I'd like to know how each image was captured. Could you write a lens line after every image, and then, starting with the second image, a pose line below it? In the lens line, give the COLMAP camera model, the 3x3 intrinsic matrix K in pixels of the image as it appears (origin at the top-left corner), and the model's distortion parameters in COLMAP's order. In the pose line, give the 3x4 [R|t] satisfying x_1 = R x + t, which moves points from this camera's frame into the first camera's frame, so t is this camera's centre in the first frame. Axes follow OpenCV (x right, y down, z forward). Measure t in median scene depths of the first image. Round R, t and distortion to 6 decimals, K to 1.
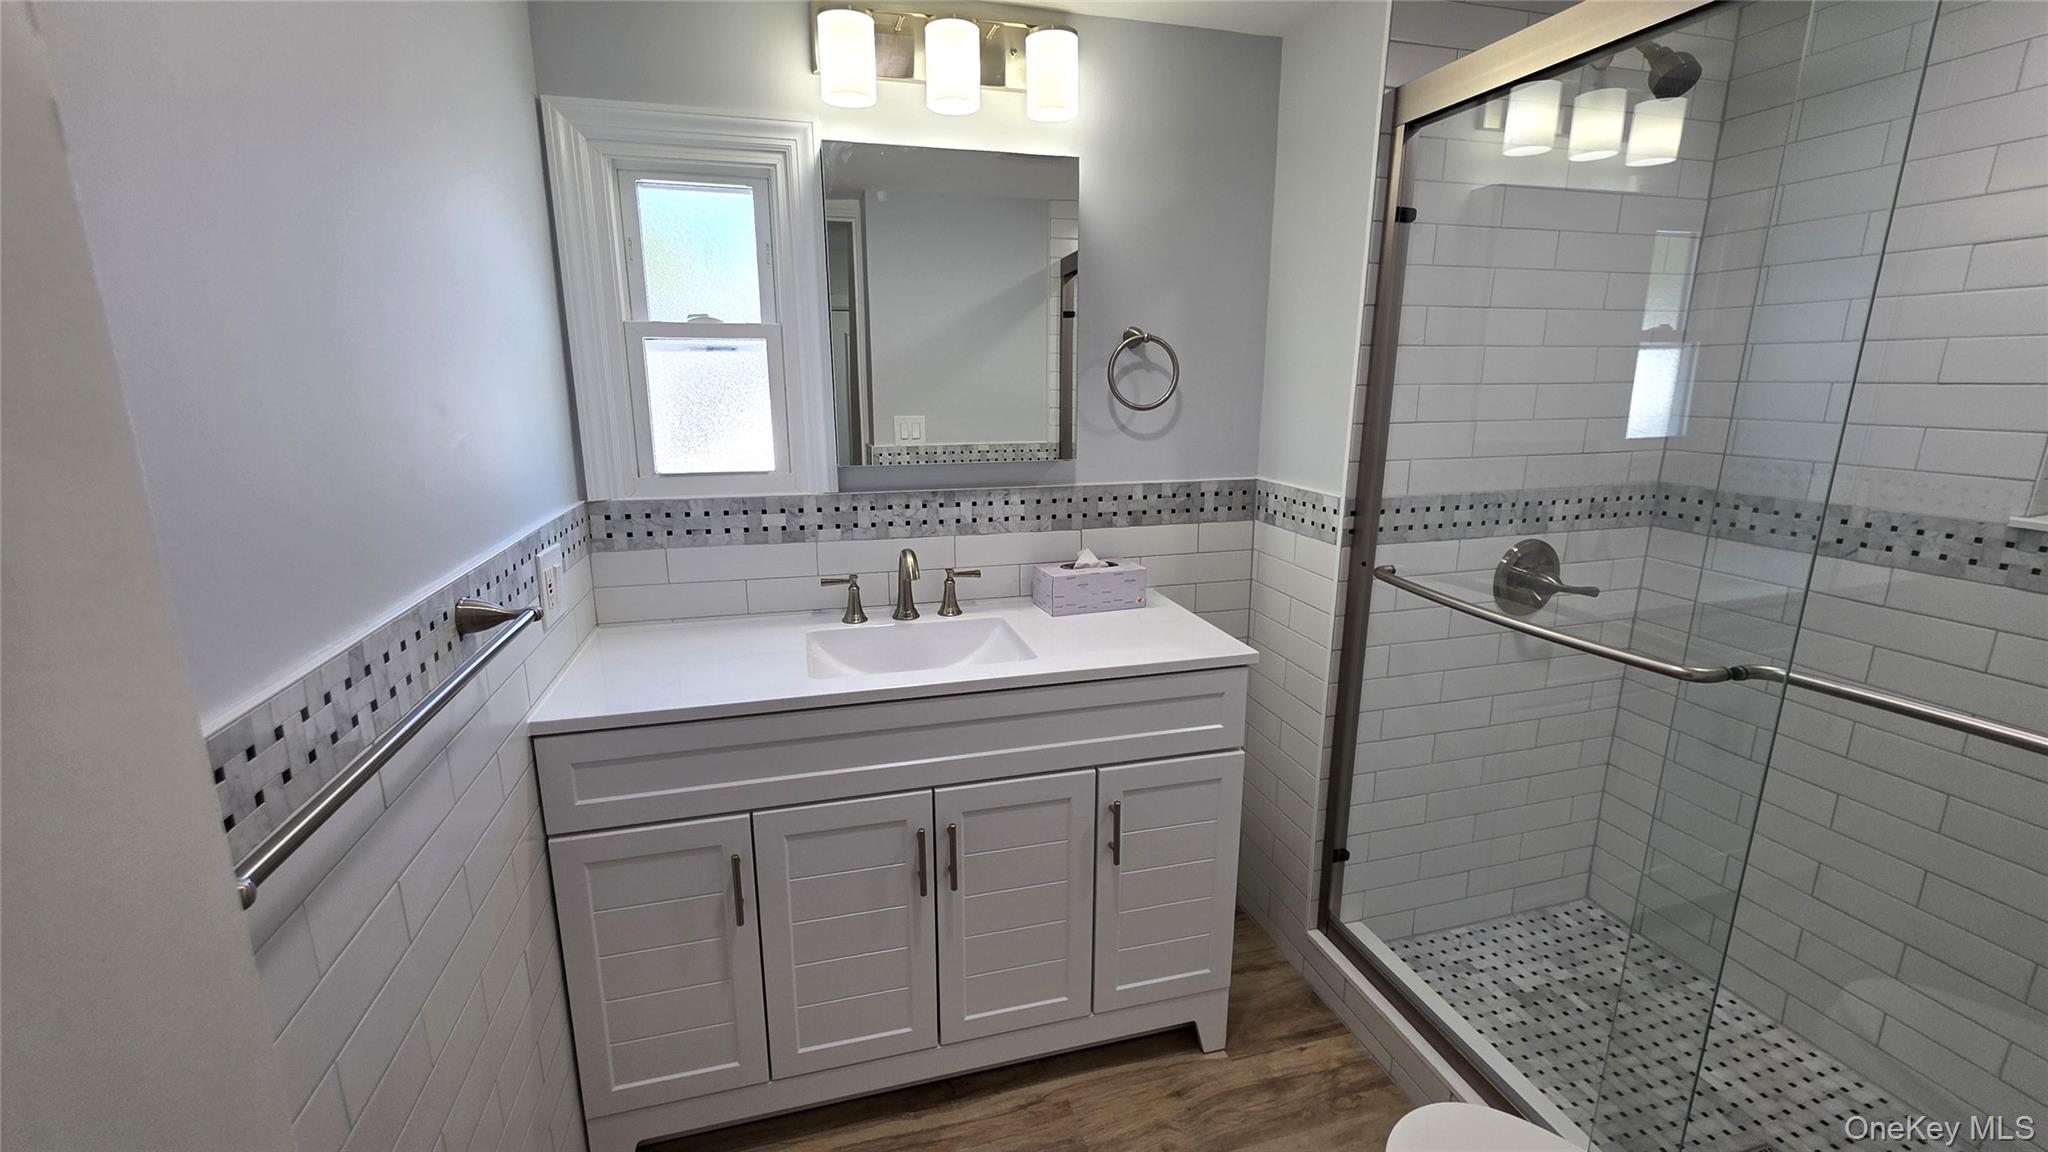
lens RADIAL K [[817.2, 0, 1017.5], [0, 817.2, 572.0], [0, 0, 1]] dist [0.000398, -0.000100]
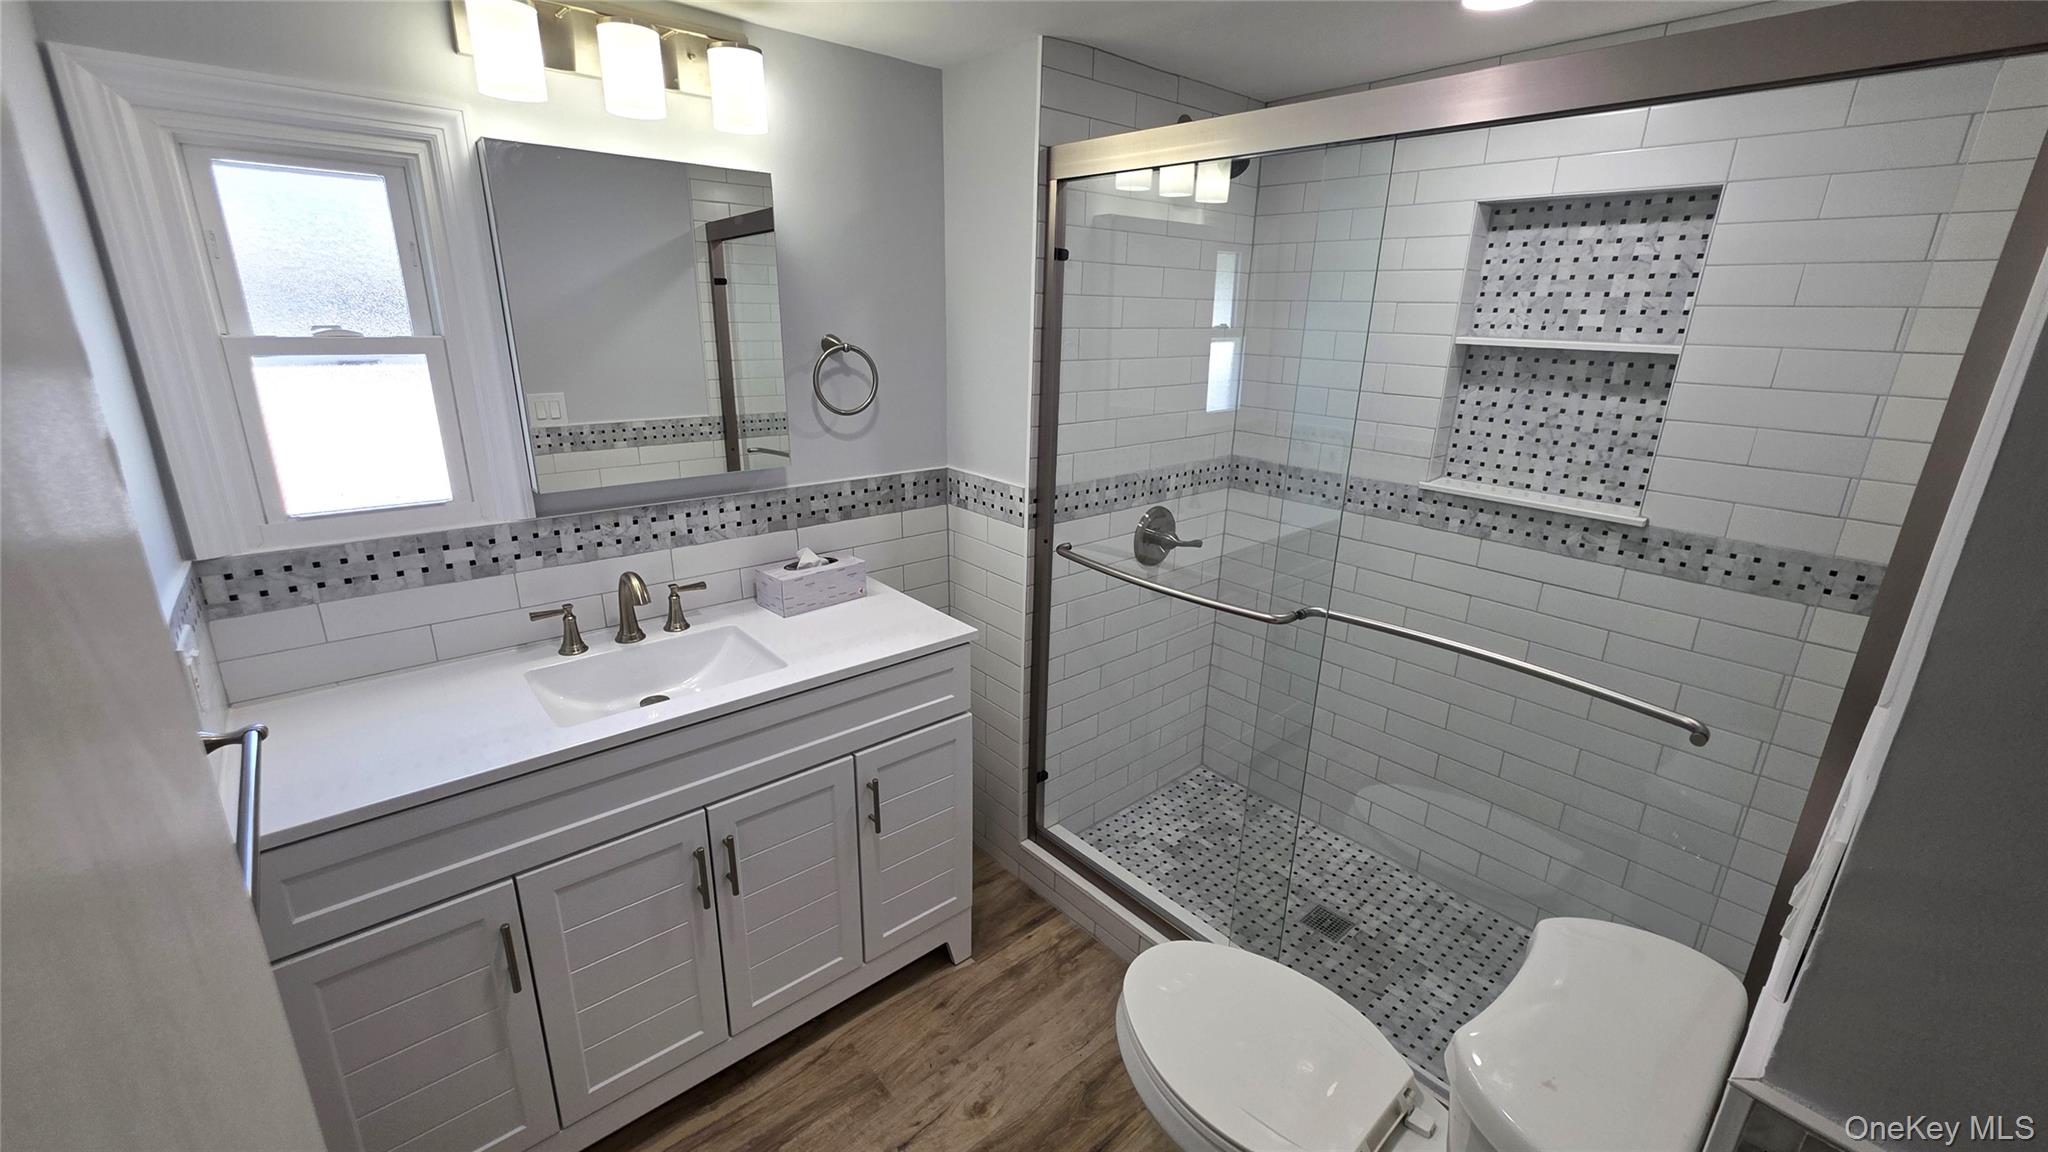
lens RADIAL K [[817.2, 0, 1019.7], [0, 817.2, 571.5], [0, 0, 1]] dist [0.000398, -0.000100]
pose [[0.900752, -0.111791, 0.419701, -0.124811], [0.077576, 0.992180, 0.097784, -0.087861], [-0.427350, -0.055520, 0.902380, -0.077961]]
